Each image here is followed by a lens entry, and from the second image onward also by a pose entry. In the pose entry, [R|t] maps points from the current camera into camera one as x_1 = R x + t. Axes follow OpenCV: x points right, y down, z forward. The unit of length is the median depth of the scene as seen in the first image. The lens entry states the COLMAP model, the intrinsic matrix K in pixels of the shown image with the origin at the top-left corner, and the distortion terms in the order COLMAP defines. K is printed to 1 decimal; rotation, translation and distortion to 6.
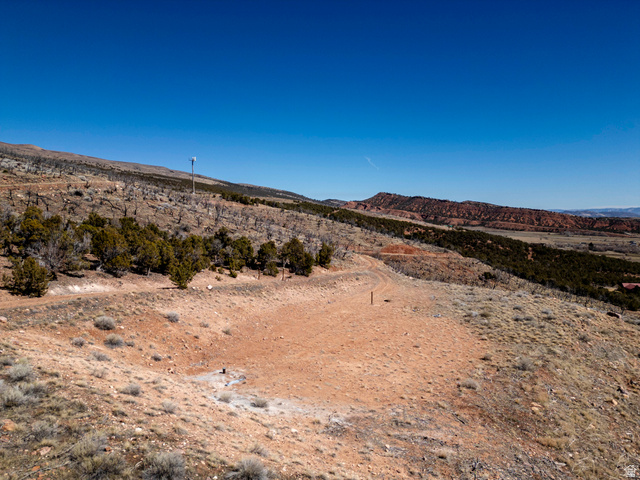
lens RADIAL K [[444.1, 0, 320.1], [0, 444.1, 240.1], [0, 0, 1]] dist [0.047116, -0.026849]
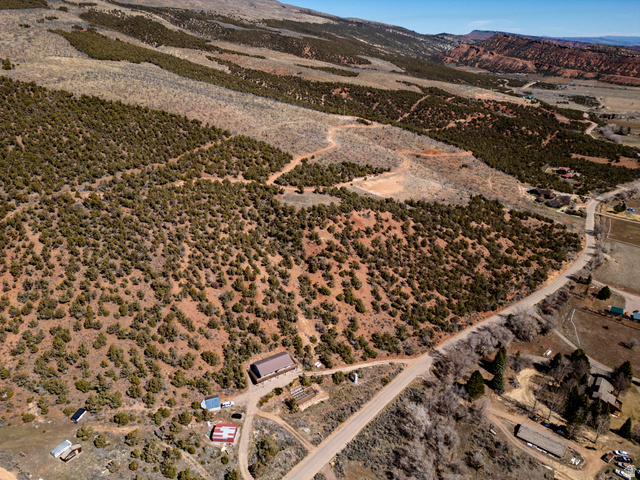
lens RADIAL K [[444.1, 0, 319.5], [0, 444.1, 240.1], [0, 0, 1]] dist [0.047116, -0.026849]
pose [[0.973359, 0.095479, -0.208463, 0.013459], [-0.016870, 0.936533, 0.350174, -0.034734], [0.228667, -0.337328, 0.913193, -0.141712]]
